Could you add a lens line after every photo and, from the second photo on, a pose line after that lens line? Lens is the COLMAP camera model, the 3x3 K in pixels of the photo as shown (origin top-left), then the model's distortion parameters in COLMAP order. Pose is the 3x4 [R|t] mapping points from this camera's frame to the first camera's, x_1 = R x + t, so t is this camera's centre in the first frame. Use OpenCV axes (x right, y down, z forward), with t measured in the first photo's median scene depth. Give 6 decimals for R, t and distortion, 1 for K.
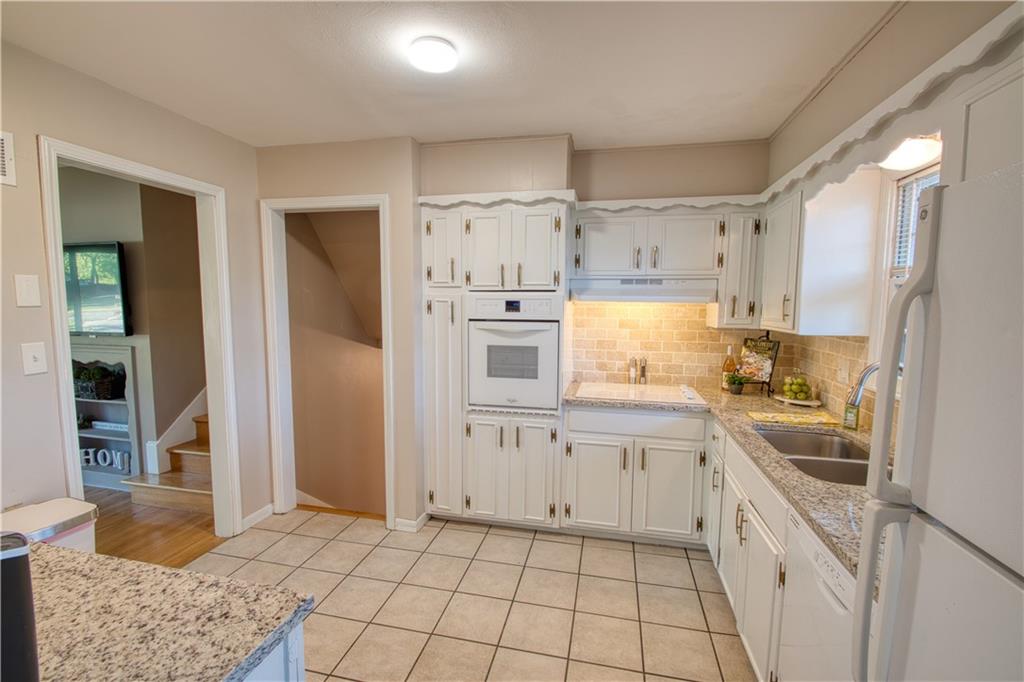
lens RADIAL K [[450.8, 0, 512.0], [0, 450.8, 341.0], [0, 0, 1]] dist [0.002103, -0.009701]
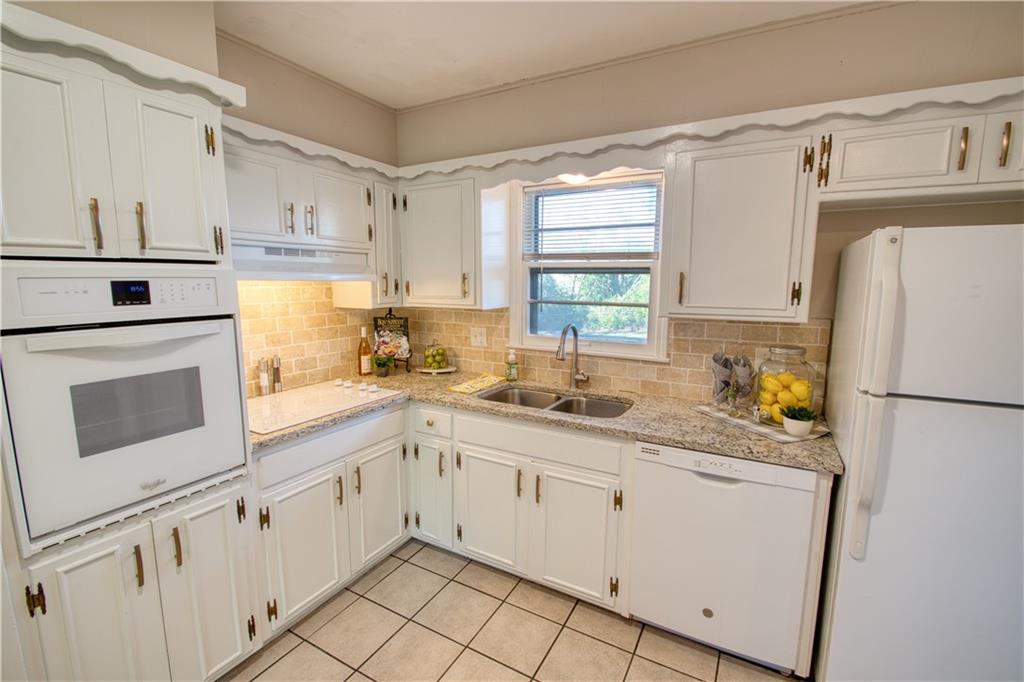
lens RADIAL K [[450.8, 0, 512.0], [0, 450.8, 341.0], [0, 0, 1]] dist [0.002103, -0.009701]
pose [[0.282629, -0.136743, 0.949432, -0.338316], [0.078290, 0.989773, 0.119248, -0.051600], [-0.956029, 0.040628, 0.290445, 0.481760]]
